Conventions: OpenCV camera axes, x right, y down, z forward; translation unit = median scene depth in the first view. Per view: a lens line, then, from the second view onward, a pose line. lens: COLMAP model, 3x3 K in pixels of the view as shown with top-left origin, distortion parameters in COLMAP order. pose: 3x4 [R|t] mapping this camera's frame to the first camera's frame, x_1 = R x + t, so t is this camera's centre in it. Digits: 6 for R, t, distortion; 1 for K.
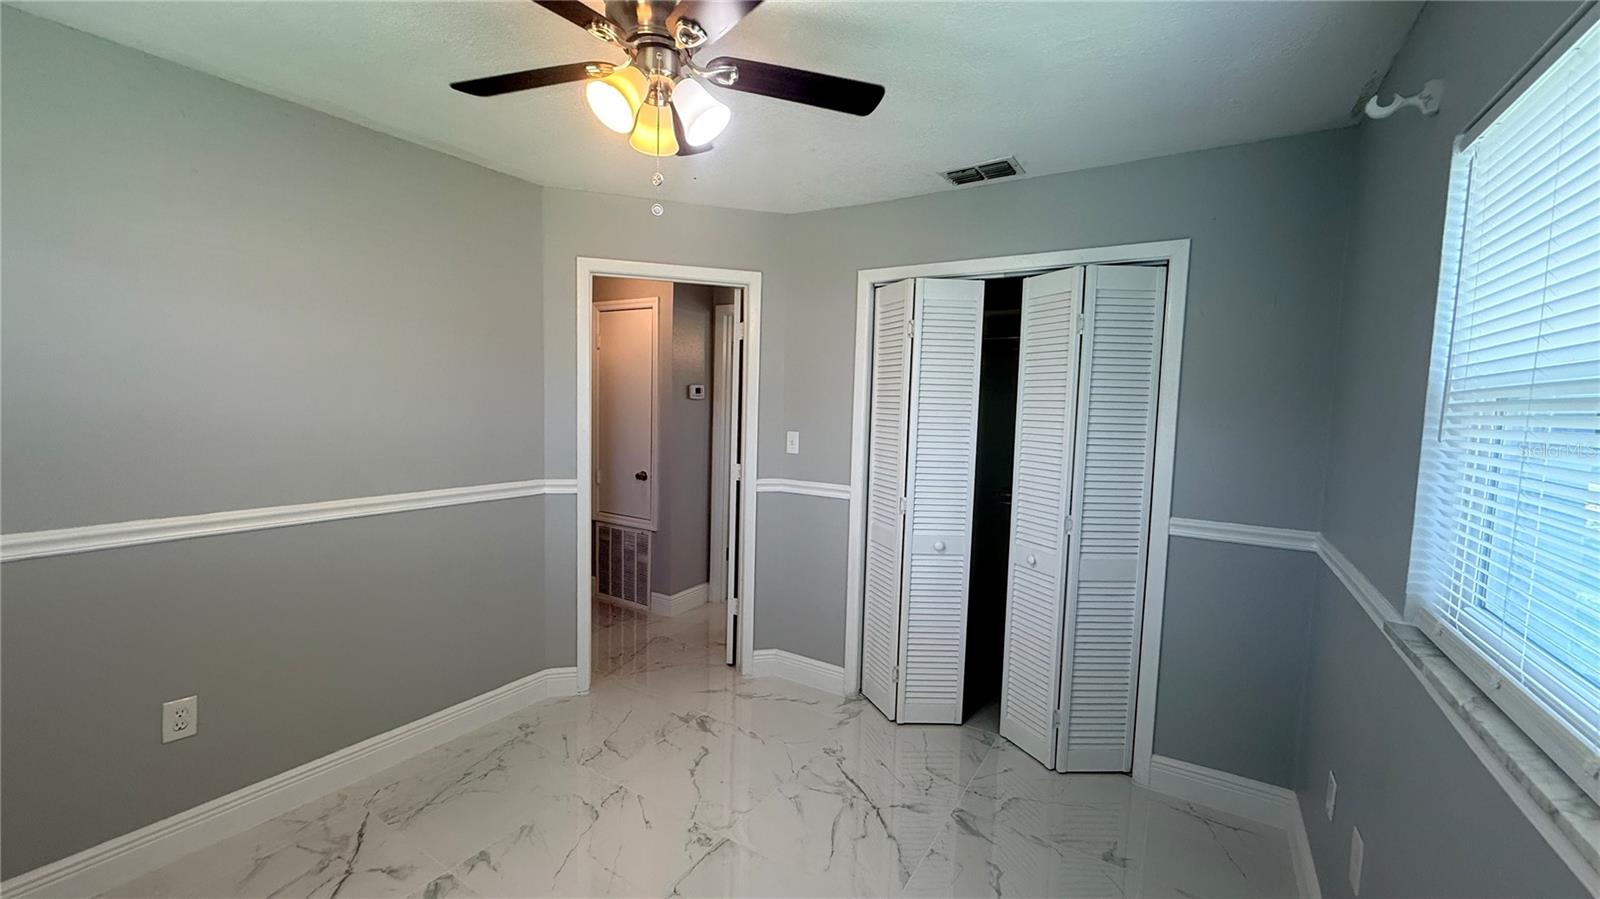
lens RADIAL K [[640.8, 0, 798.0], [0, 640.8, 450.7], [0, 0, 1]] dist [-0.000209, -0.000011]
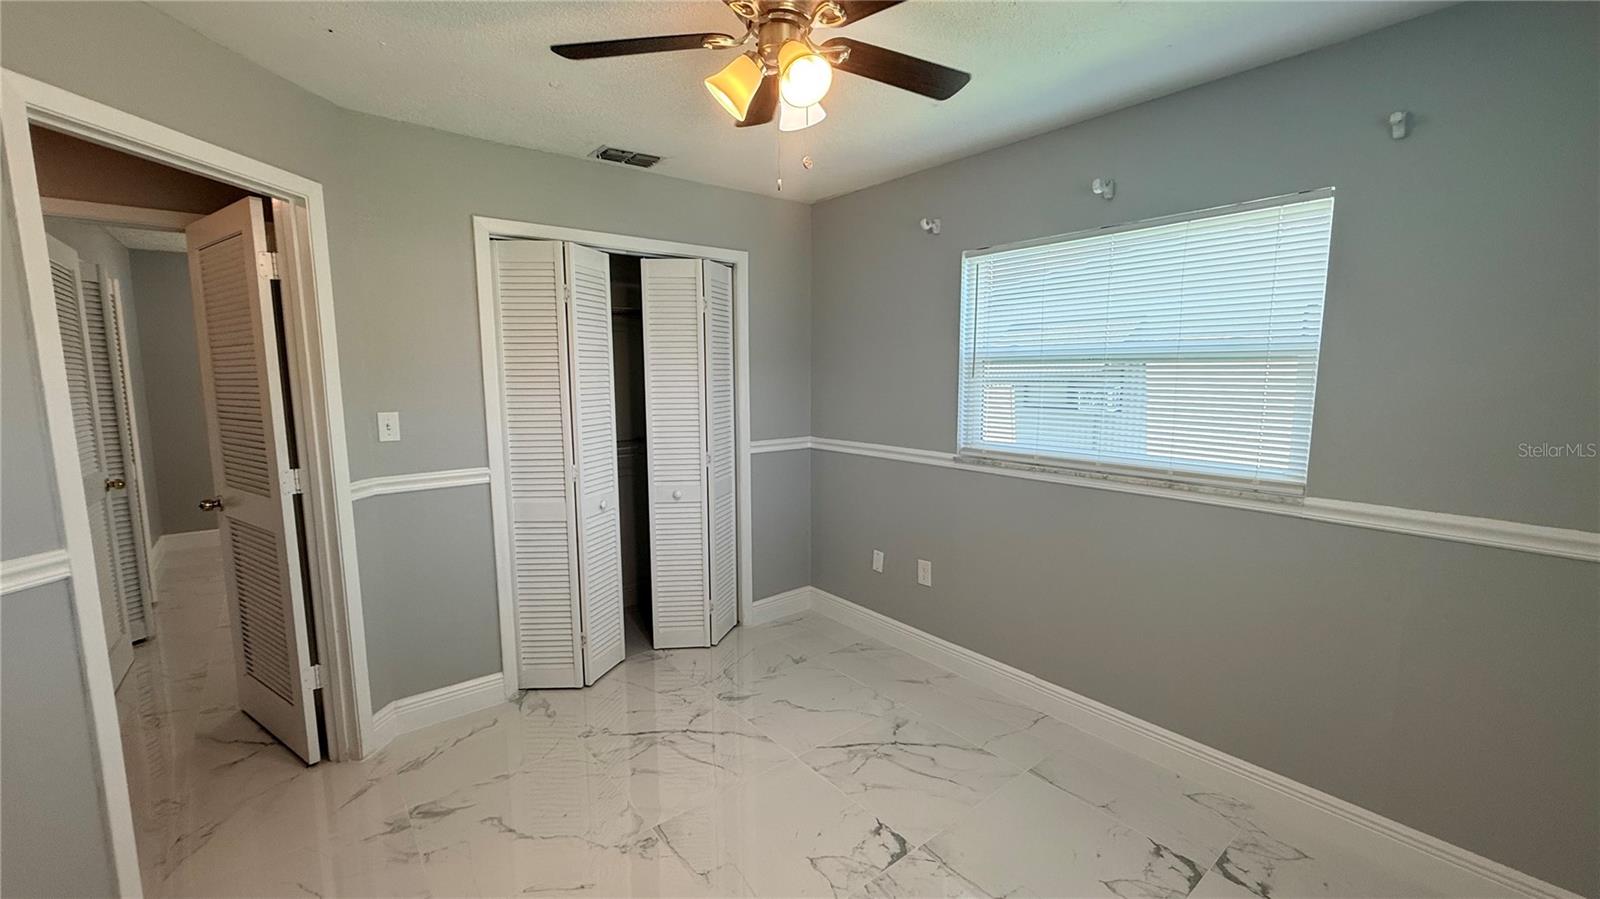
lens RADIAL K [[640.8, 0, 798.0], [0, 640.8, 450.7], [0, 0, 1]] dist [-0.000209, -0.000011]
pose [[0.326365, -0.146094, 0.933886, -0.651897], [0.087322, 0.988419, 0.124109, -0.042363], [-0.941202, 0.041044, 0.335343, 0.342621]]
